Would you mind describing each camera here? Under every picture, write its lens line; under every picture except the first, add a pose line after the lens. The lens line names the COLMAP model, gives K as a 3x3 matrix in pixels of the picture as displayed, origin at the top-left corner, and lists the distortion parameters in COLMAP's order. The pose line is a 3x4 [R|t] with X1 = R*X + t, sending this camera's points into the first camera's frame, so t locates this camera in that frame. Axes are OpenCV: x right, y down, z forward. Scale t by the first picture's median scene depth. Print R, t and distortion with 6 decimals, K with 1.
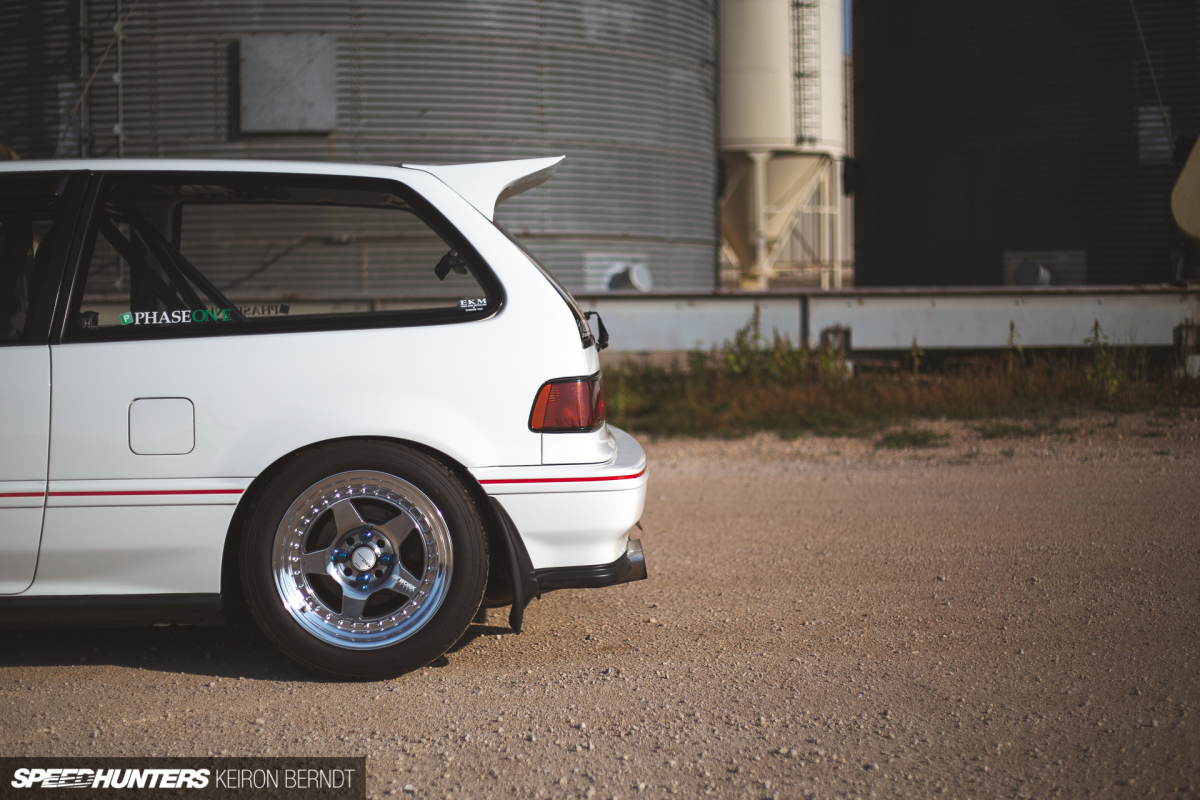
lens RADIAL K [[1848.0, 0, 600.0], [0, 1848.0, 400.0], [0, 0, 1]] dist [-0.061839, -0.202489]
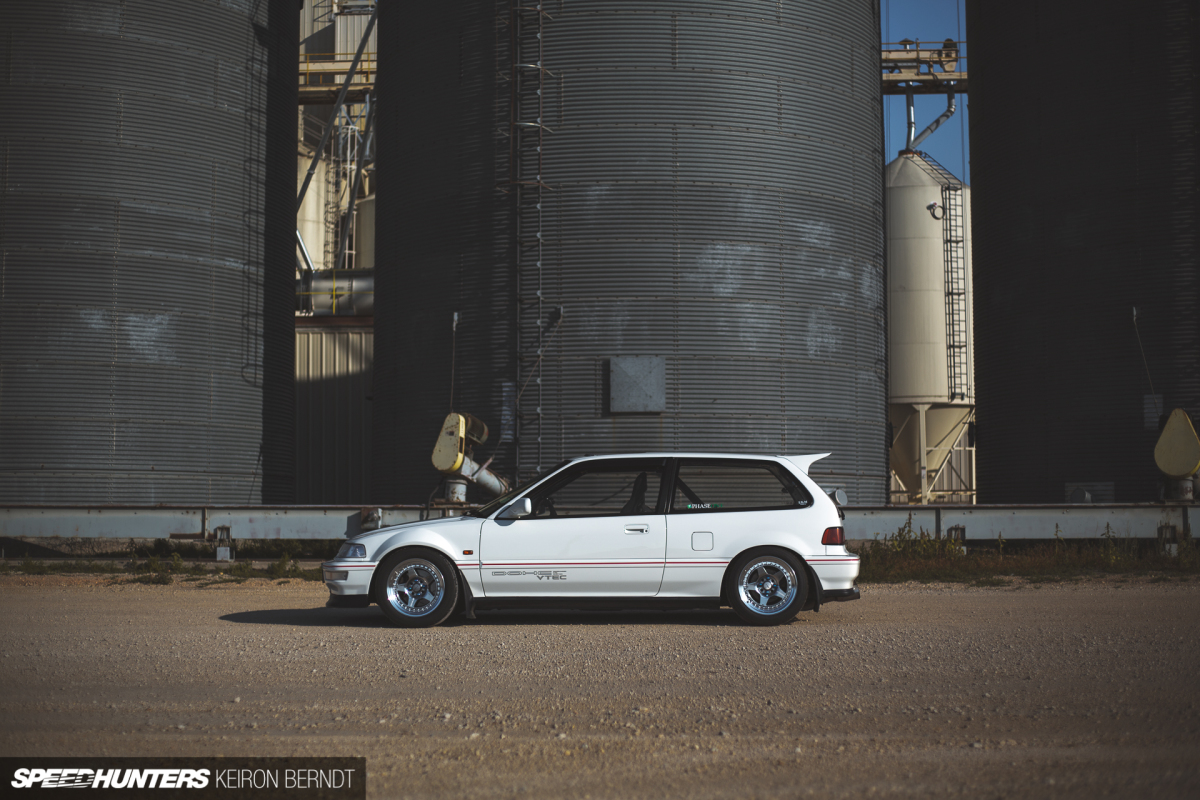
lens RADIAL K [[1708.1, 0, 600.0], [0, 1708.1, 400.0], [0, 0, 1]] dist [-0.110475, -0.061640]
pose [[0.994319, 0.000569, -0.106439, -0.033152], [-0.013904, 0.992113, -0.124575, 0.043705], [0.105529, 0.125347, 0.986485, -0.591363]]
